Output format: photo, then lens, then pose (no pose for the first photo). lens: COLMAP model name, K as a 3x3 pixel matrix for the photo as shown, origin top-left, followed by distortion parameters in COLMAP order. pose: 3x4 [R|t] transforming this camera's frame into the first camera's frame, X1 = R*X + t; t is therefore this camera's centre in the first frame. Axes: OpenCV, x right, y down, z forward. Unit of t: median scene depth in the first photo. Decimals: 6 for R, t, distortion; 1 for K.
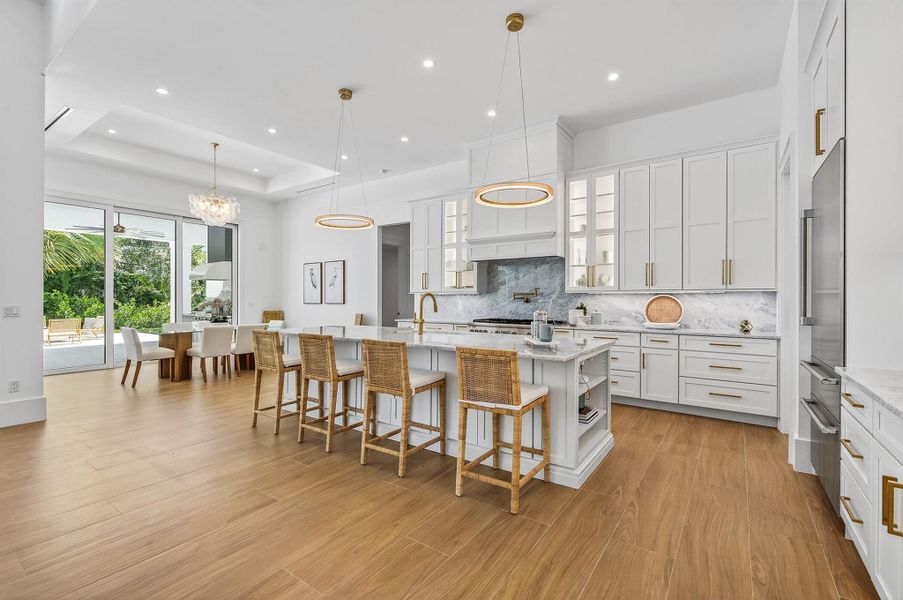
lens RADIAL K [[395.3, 0, 451.2], [0, 395.3, 296.7], [0, 0, 1]] dist [0.000543, -0.000328]
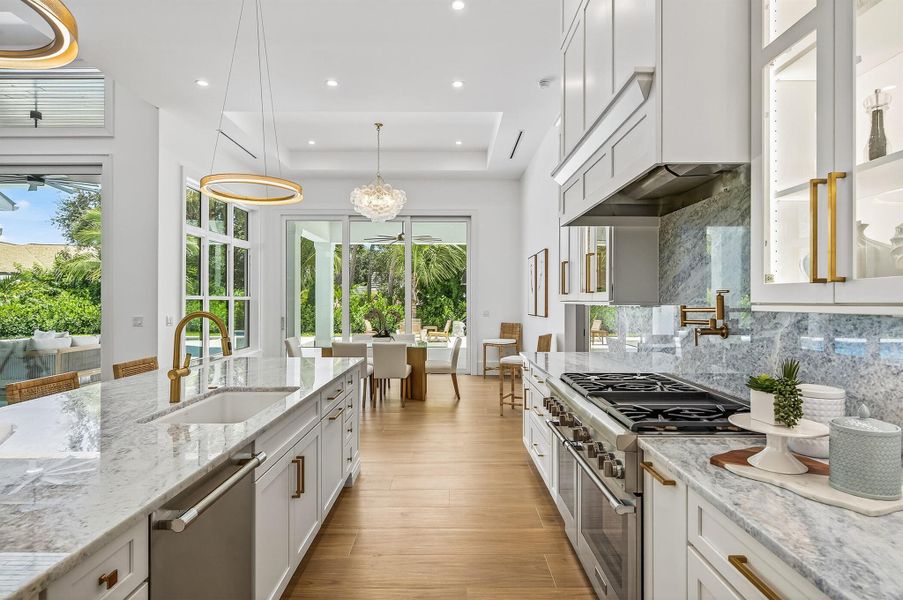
lens RADIAL K [[476.8, 0, 463.7], [0, 476.8, 299.6], [0, 0, 1]] dist [-0.005593, -0.000371]
pose [[0.589025, -0.001078, -0.808114, 0.441169], [0.002852, 0.999996, 0.000745, -0.018694], [0.808110, -0.002743, 0.589025, 0.736260]]
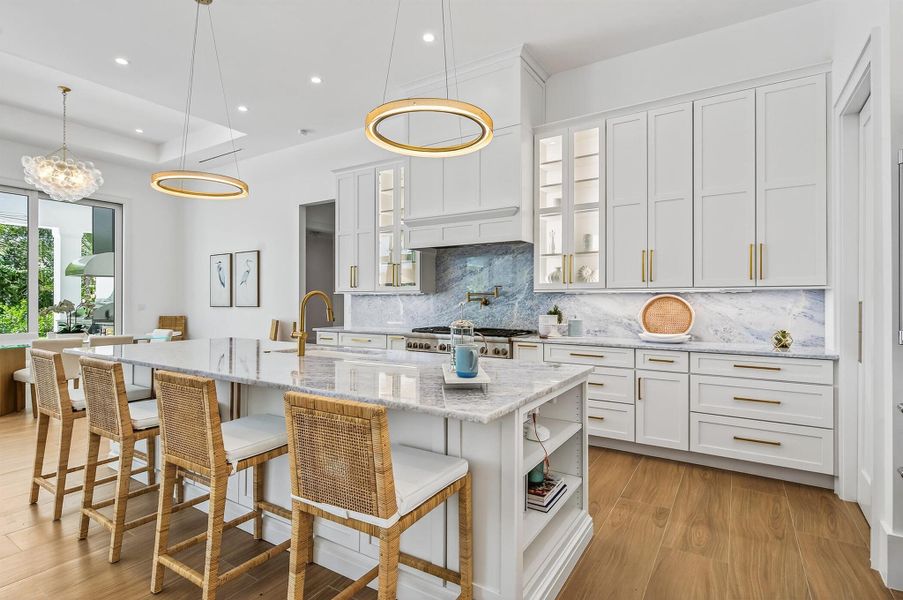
lens RADIAL K [[439.8, 0, 449.5], [0, 439.8, 296.4], [0, 0, 1]] dist [0.001523, -0.001297]
pose [[0.999004, -0.000245, 0.044626, 0.103440], [0.000419, 0.999992, -0.003880, 0.001504], [-0.044624, 0.003895, 0.998996, 0.211639]]
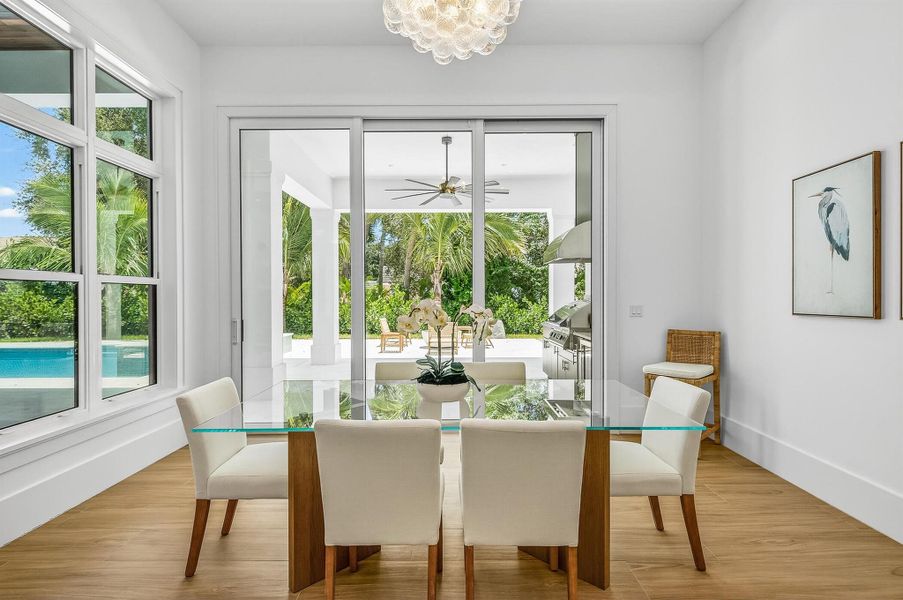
lens RADIAL K [[453.0, 0, 457.9], [0, 453.0, 298.8], [0, 0, 1]] dist [-0.000376, -0.000415]
pose [[0.575318, 0.001809, -0.817928, -0.432742], [0.005946, 0.999962, 0.006394, 0.002941], [0.817909, -0.008542, 0.575285, 1.084986]]
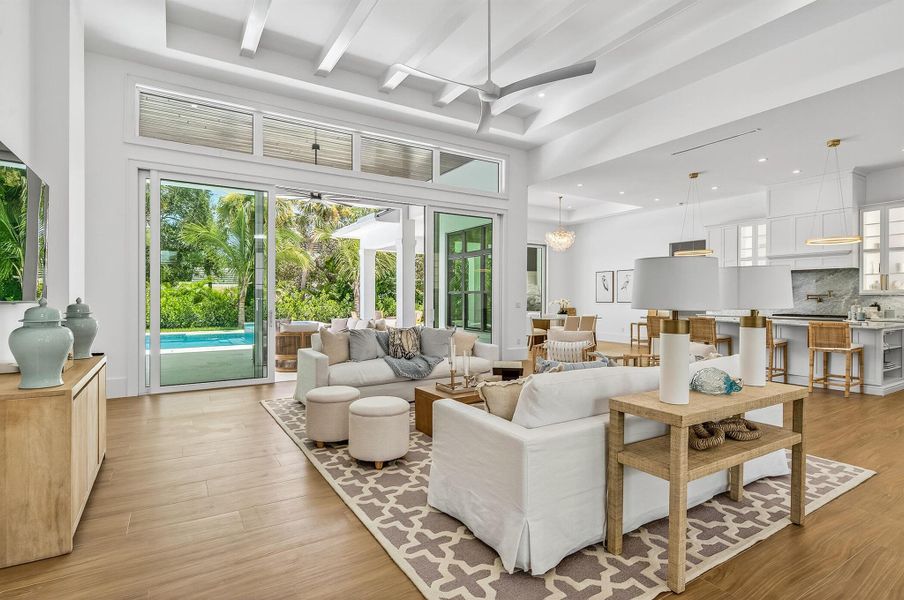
lens RADIAL K [[453.5, 0, 451.3], [0, 453.5, 295.6], [0, 0, 1]] dist [-0.000376, -0.000415]
pose [[0.921535, -0.003489, -0.388280, -0.417458], [0.003098, 0.999994, -0.001632, -0.008268], [0.388283, 0.000301, 0.921540, -1.021623]]
